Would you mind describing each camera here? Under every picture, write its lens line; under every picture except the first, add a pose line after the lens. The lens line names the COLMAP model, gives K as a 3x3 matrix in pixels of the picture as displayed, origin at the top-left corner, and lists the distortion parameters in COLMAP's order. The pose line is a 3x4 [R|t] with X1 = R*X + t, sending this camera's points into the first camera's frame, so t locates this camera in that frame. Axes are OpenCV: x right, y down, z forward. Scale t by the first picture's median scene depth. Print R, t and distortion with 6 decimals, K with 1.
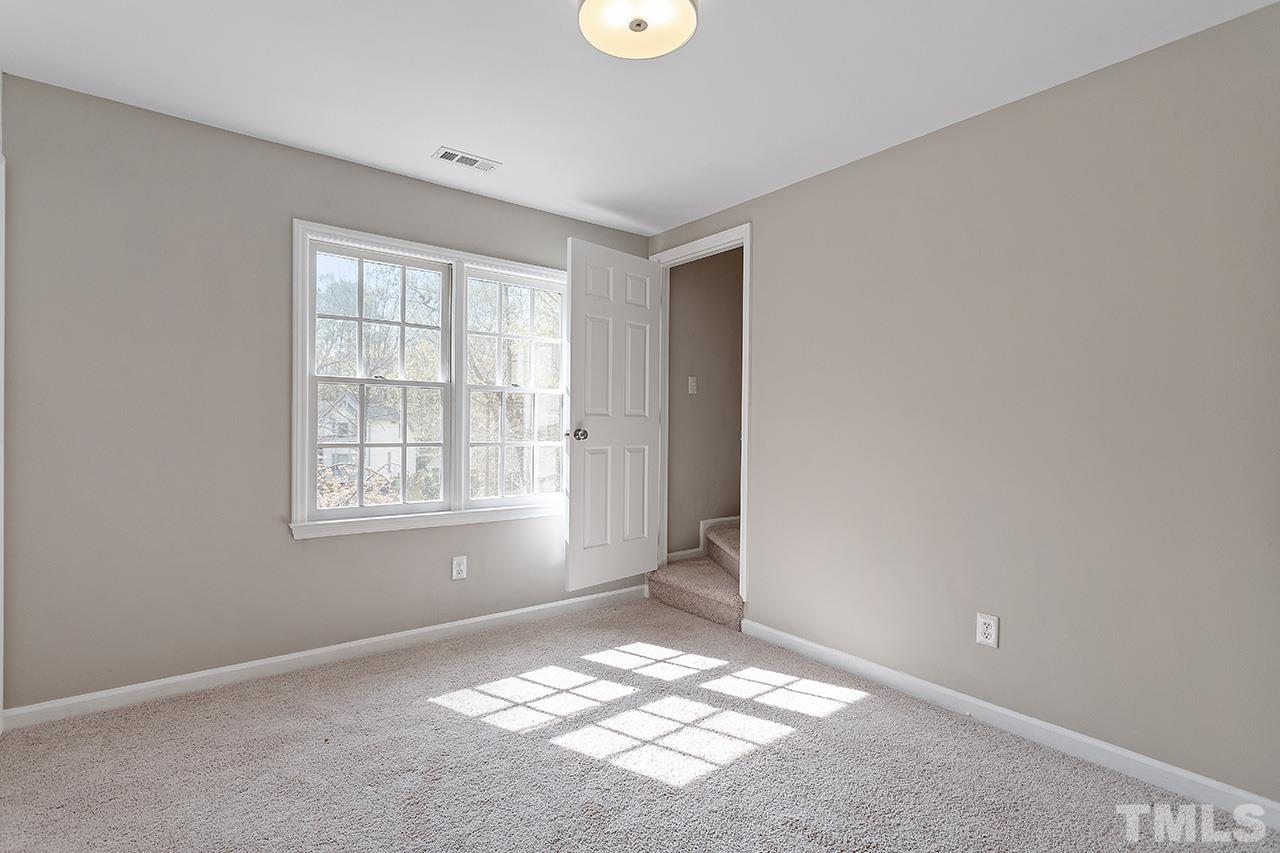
lens RADIAL K [[613.3, 0, 638.7], [0, 613.3, 422.4], [0, 0, 1]] dist [0.000659, 0.000394]
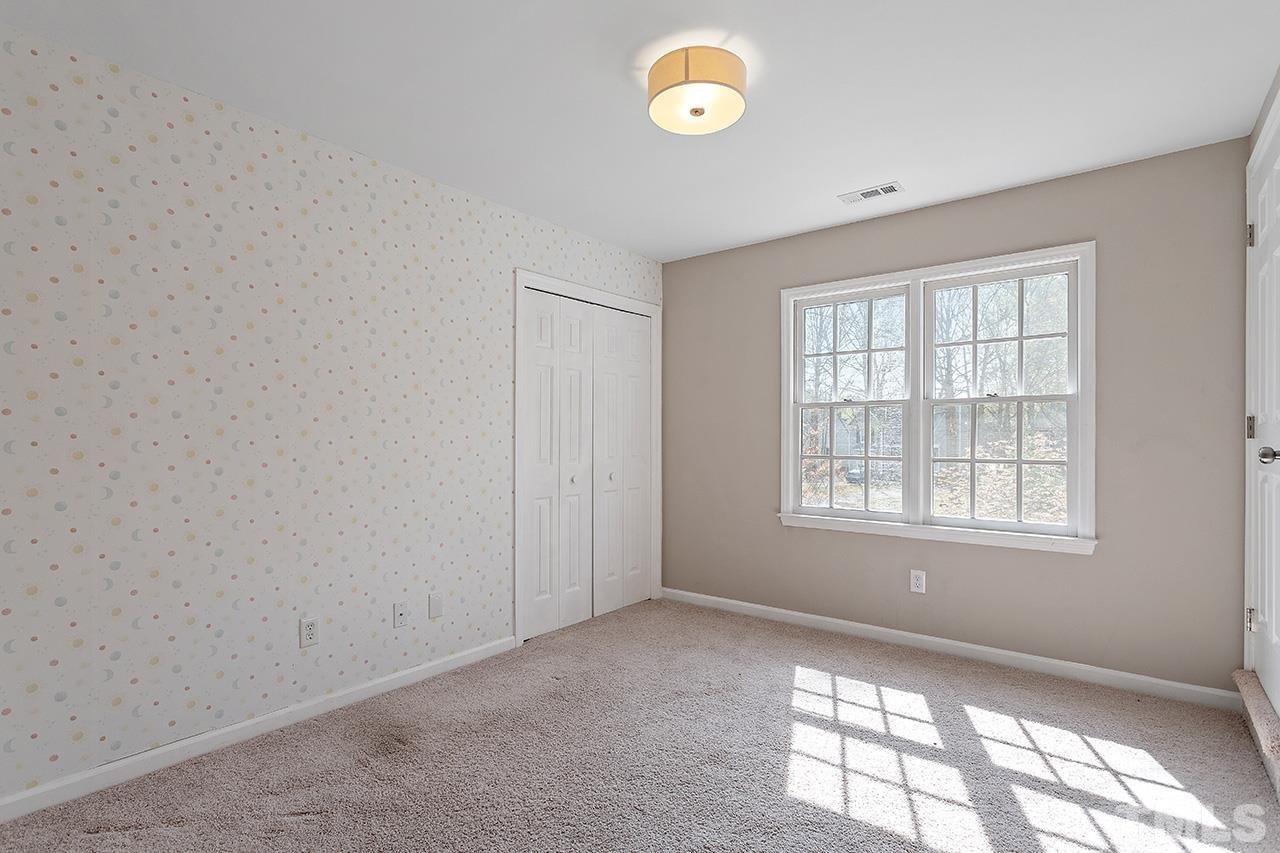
lens RADIAL K [[621.3, 0, 631.9], [0, 621.3, 428.4], [0, 0, 1]] dist [0.000599, -0.000036]
pose [[0.236004, -0.025237, -0.971424, 0.698191], [0.002019, 0.999673, -0.025480, 0.011692], [0.971750, 0.004052, 0.235978, 0.348355]]
